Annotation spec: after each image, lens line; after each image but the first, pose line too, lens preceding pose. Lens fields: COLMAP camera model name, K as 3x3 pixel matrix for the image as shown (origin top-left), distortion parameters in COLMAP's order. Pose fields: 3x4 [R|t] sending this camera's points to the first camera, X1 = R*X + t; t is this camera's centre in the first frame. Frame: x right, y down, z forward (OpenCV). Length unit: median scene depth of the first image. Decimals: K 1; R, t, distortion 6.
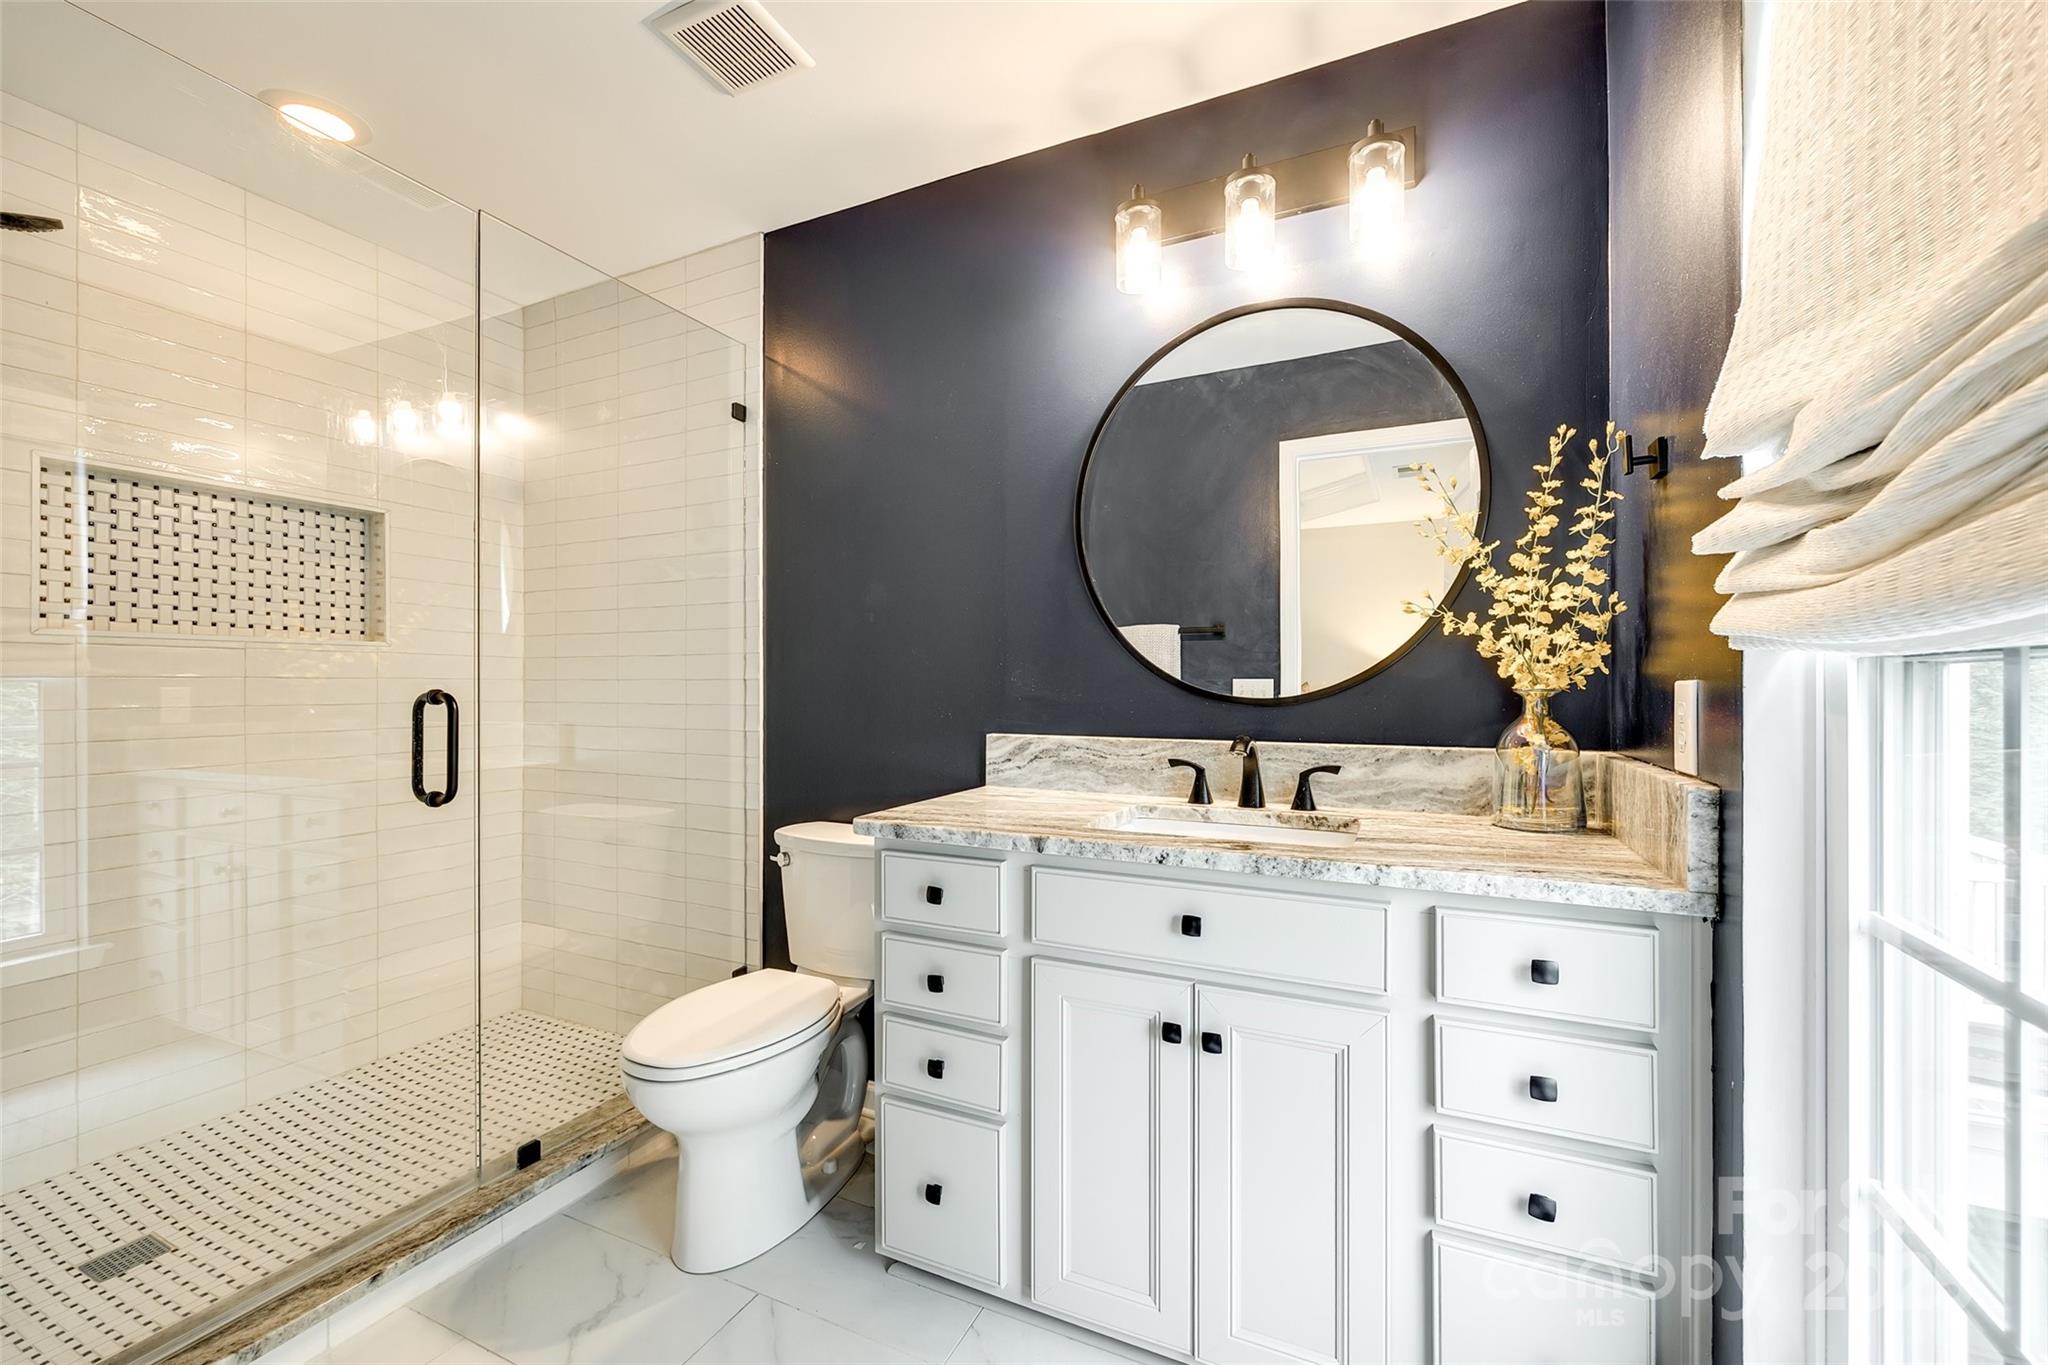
lens RADIAL K [[839.4, 0, 1023.2], [0, 839.4, 683.7], [0, 0, 1]] dist [-0.002266, -0.000296]
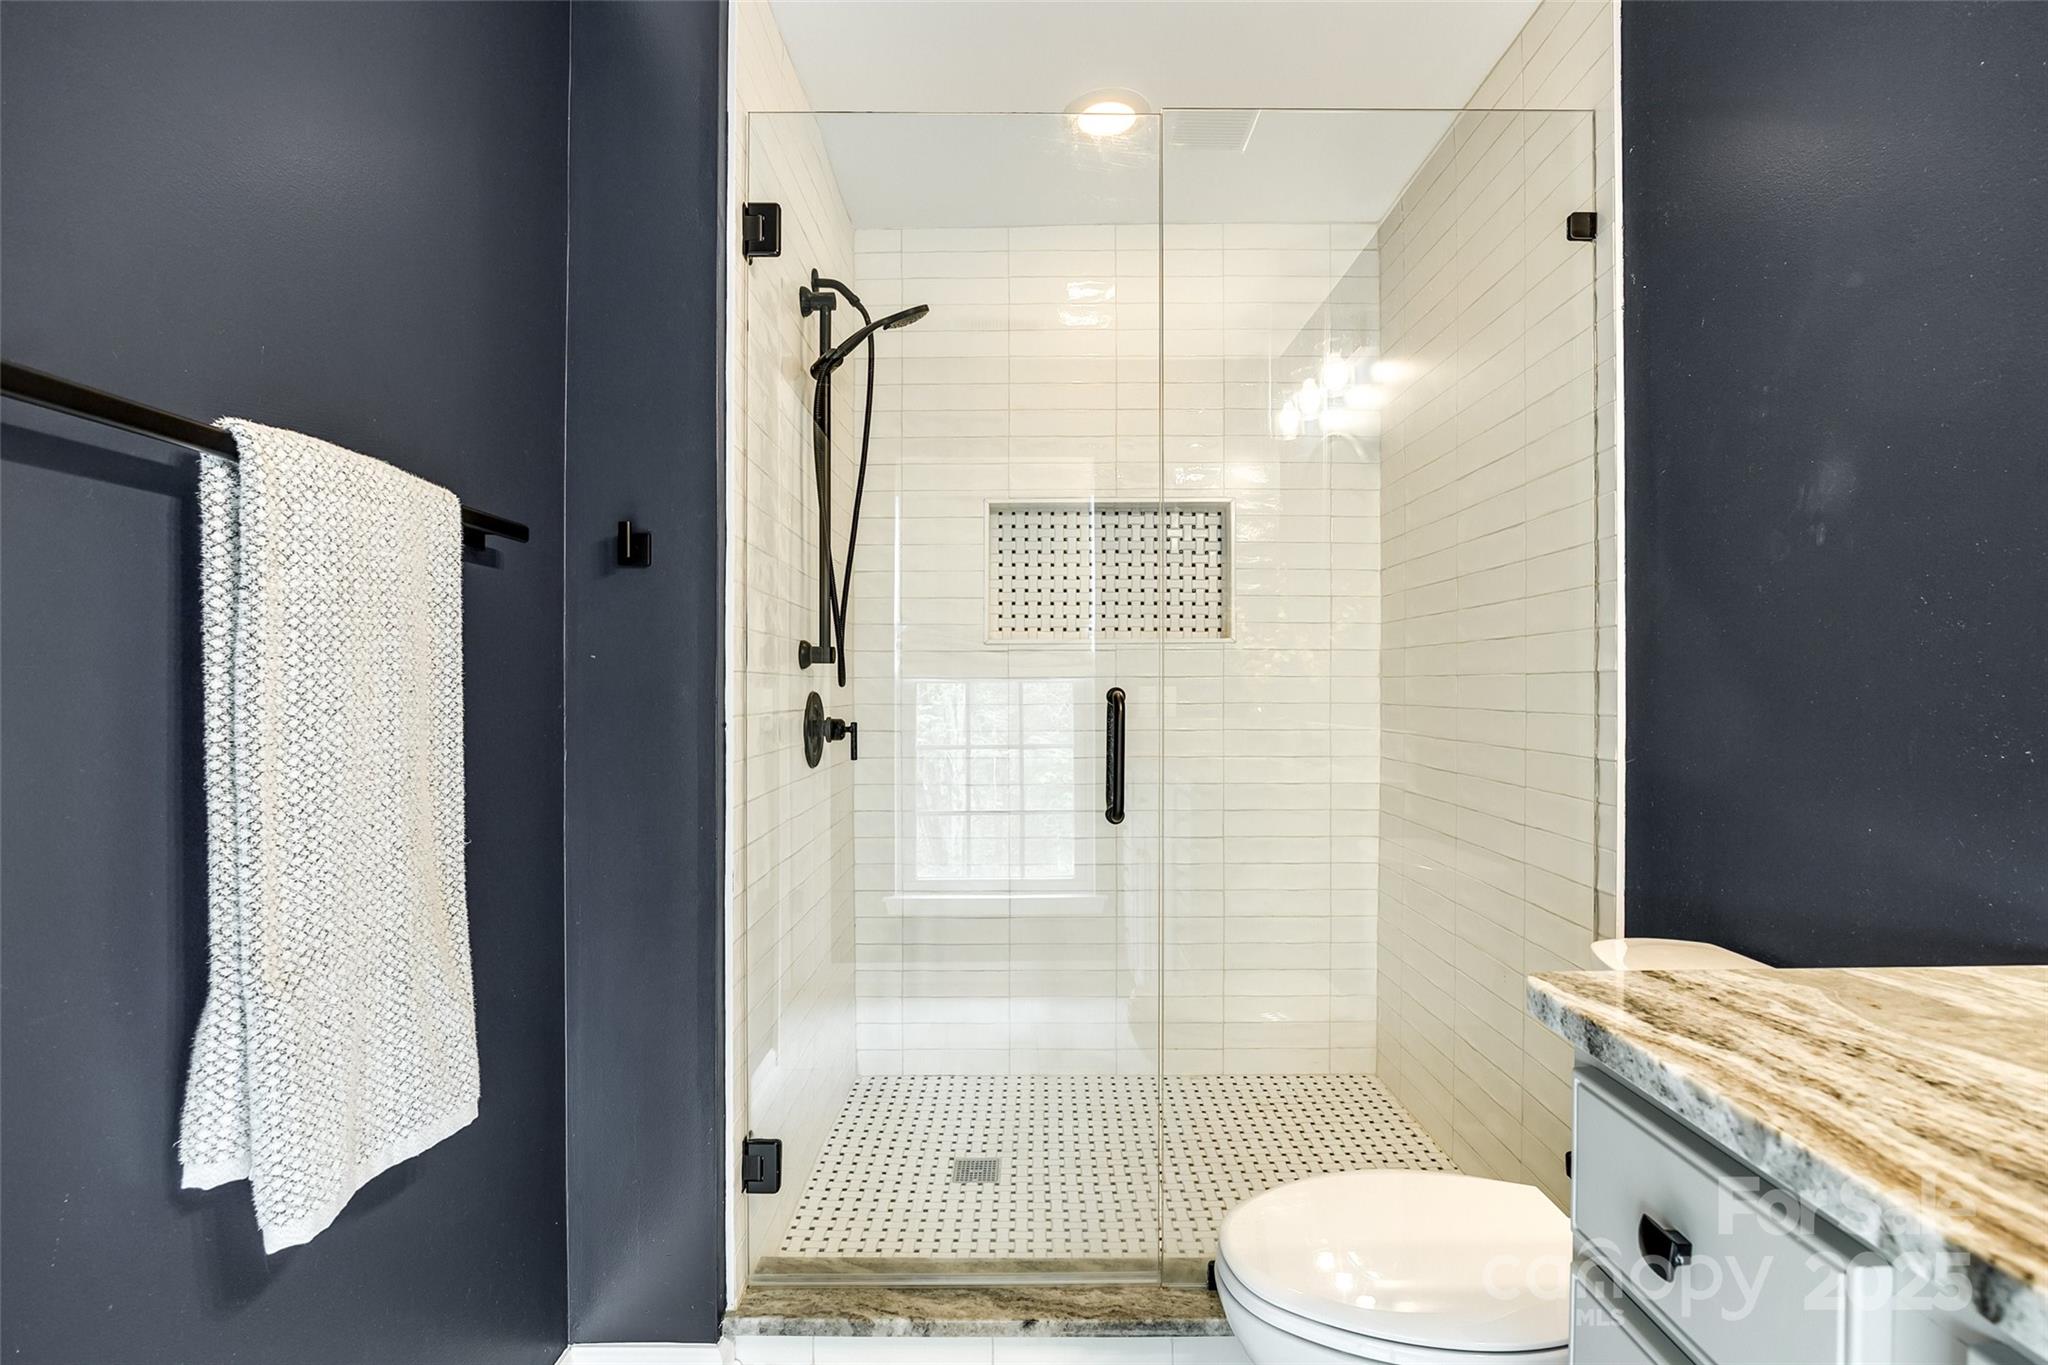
lens RADIAL K [[935.4, 0, 1023.8], [0, 935.4, 693.9], [0, 0, 1]] dist [0.012858, 0.000121]
pose [[0.423231, 0.012871, -0.905930, 0.144925], [0.002649, 0.999877, 0.015444, -0.006055], [0.906018, -0.008936, 0.423145, 0.499683]]
